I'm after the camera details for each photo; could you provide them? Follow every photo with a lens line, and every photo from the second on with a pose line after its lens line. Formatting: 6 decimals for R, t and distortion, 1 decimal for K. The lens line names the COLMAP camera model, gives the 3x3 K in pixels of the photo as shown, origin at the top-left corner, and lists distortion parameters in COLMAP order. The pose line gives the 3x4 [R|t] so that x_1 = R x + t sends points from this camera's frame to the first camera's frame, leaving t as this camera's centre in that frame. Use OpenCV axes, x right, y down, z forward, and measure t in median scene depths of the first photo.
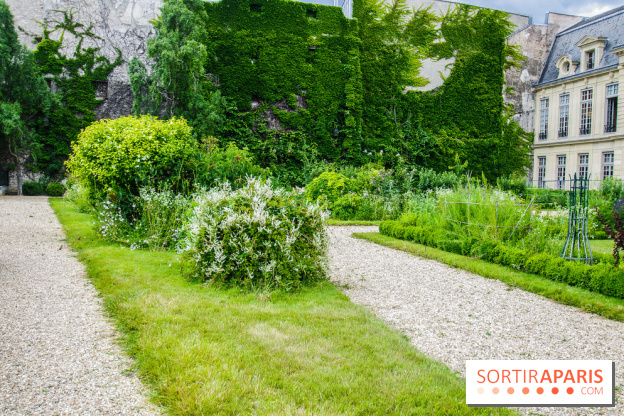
lens RADIAL K [[571.2, 0, 298.9], [0, 571.2, 219.1], [0, 0, 1]] dist [-0.072892, 0.000000]
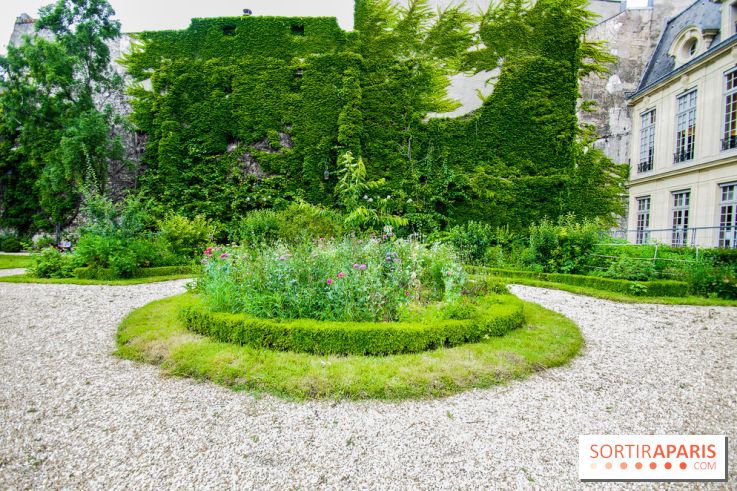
lens RADIAL K [[321.6, 0, 364.7], [0, 321.6, 252.6], [0, 0, 1]] dist [0.006462, -0.012853]
pose [[0.951521, 0.010049, -0.307419, 0.248137], [-0.015659, 0.999753, -0.015788, -0.035140], [0.307184, 0.019836, 0.951443, 0.567219]]
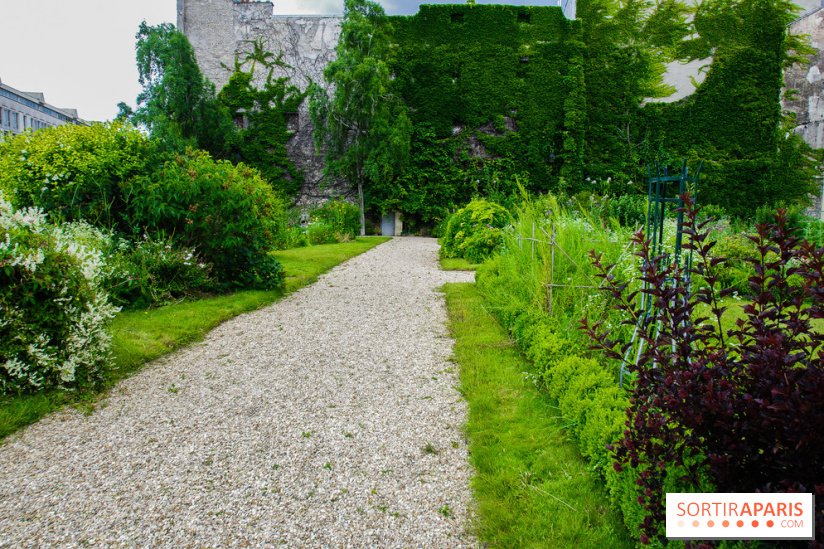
lens RADIAL K [[558.8, 0, 391.7], [0, 558.8, 289.4], [0, 0, 1]] dist [-0.032094, -0.009898]
pose [[0.955299, 0.023388, -0.294716, 0.083042], [-0.006143, 0.998221, 0.059305, -0.003116], [0.295579, -0.054844, 0.953743, 0.118040]]
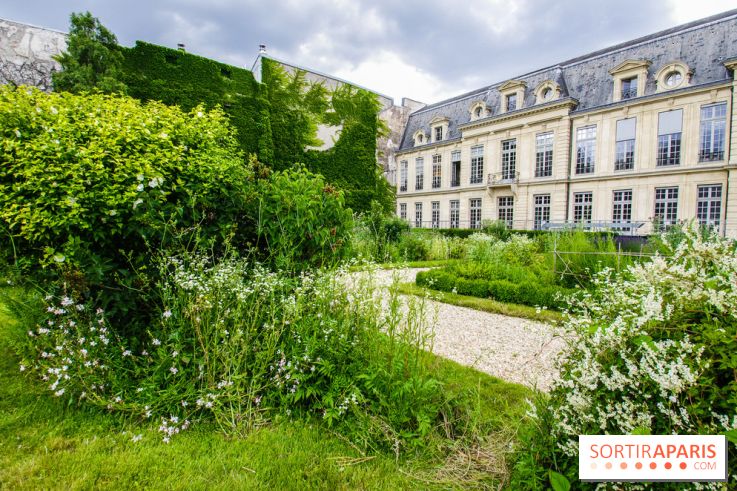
lens RADIAL K [[397.5, 0, 365.1], [0, 397.5, 255.5], [0, 0, 1]] dist [-0.014024, -0.015387]
pose [[0.908625, -0.043562, 0.415334, -0.064198], [0.036564, 0.999024, 0.024790, -0.013709], [-0.416008, -0.007338, 0.909331, 0.167886]]
